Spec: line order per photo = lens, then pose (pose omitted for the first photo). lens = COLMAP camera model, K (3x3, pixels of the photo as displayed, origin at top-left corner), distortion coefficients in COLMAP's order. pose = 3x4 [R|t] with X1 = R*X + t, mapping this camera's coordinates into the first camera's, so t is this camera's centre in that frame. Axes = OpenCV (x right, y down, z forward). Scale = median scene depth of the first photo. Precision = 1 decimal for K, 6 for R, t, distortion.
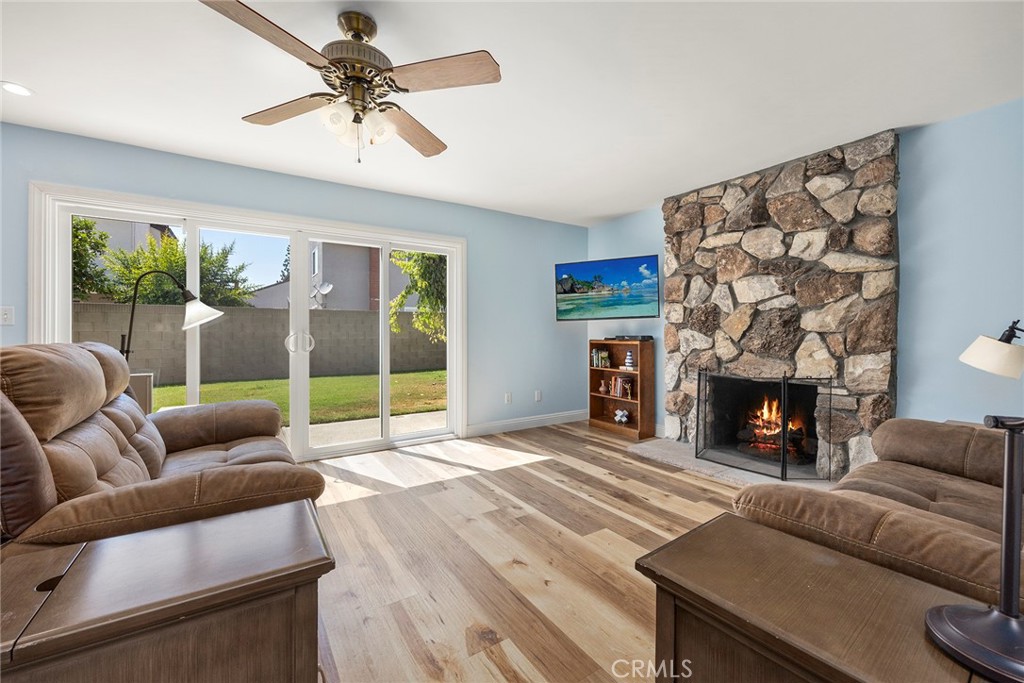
lens RADIAL K [[416.6, 0, 518.0], [0, 416.6, 332.8], [0, 0, 1]] dist [0.001209, -0.001116]
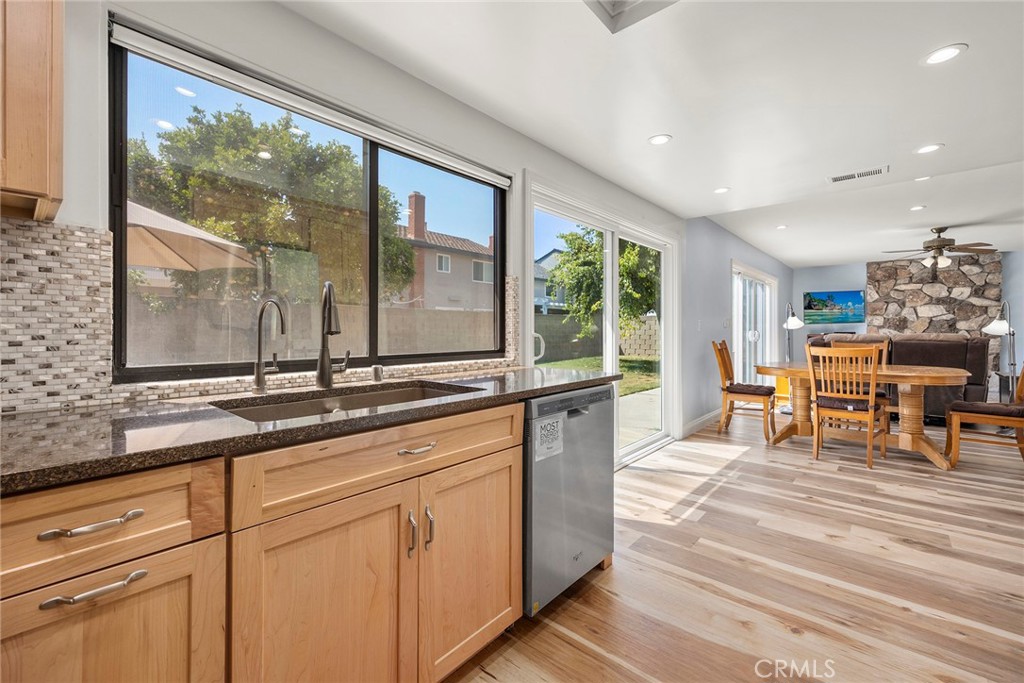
lens RADIAL K [[416.6, 0, 518.8], [0, 416.6, 328.8], [0, 0, 1]] dist [0.001209, -0.001116]
pose [[0.966309, 0.000207, 0.257386, -2.177458], [0.000437, 0.999997, -0.002444, -0.003684], [-0.257386, 0.002474, 0.966305, -0.593262]]
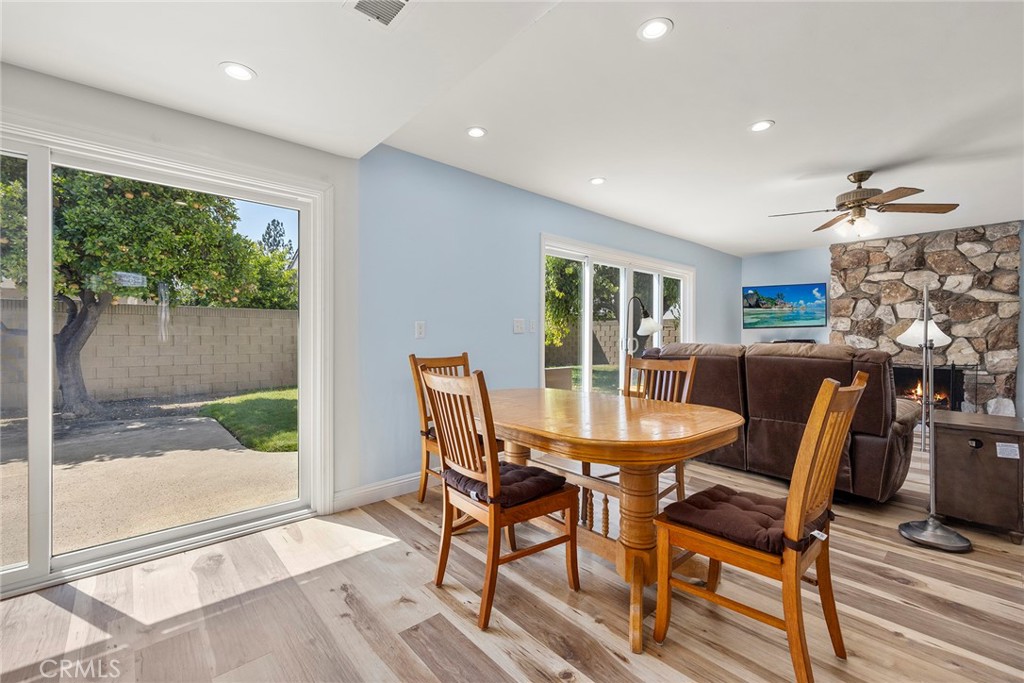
lens RADIAL K [[426.9, 0, 510.9], [0, 426.9, 338.9], [0, 0, 1]] dist [-0.000737, 0.000229]
pose [[0.987358, -0.001494, 0.158497, -1.207616], [0.000540, 0.999981, 0.006060, -0.005511], [-0.158503, -0.005898, 0.987341, -0.344505]]
